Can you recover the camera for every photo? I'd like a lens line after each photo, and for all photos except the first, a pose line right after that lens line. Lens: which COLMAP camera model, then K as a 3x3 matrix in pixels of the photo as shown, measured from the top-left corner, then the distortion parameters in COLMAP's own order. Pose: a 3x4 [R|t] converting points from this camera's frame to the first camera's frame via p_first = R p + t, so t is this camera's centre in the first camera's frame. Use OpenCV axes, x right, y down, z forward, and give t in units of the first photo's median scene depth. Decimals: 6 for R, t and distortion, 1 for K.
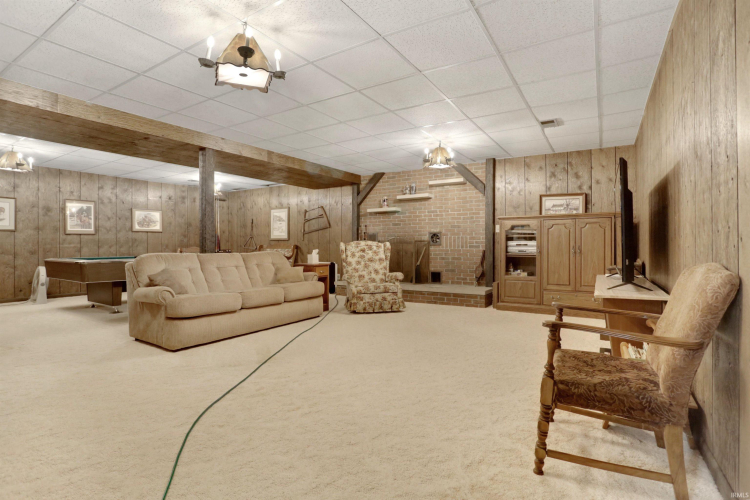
lens RADIAL K [[371.5, 0, 375.0], [0, 371.5, 250.0], [0, 0, 1]] dist [-0.108285, -0.000141]
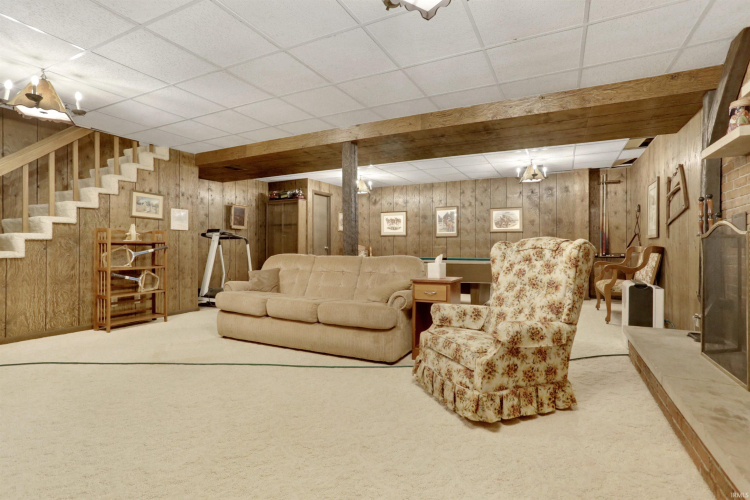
lens RADIAL K [[370.7, 0, 379.0], [0, 370.7, 246.1], [0, 0, 1]] dist [0.000585, 0.001641]
pose [[0.108701, -0.001853, -0.994073, 0.332779], [-0.006895, 0.999973, -0.002618, -0.010898], [0.994051, 0.007139, 0.108686, 0.646079]]
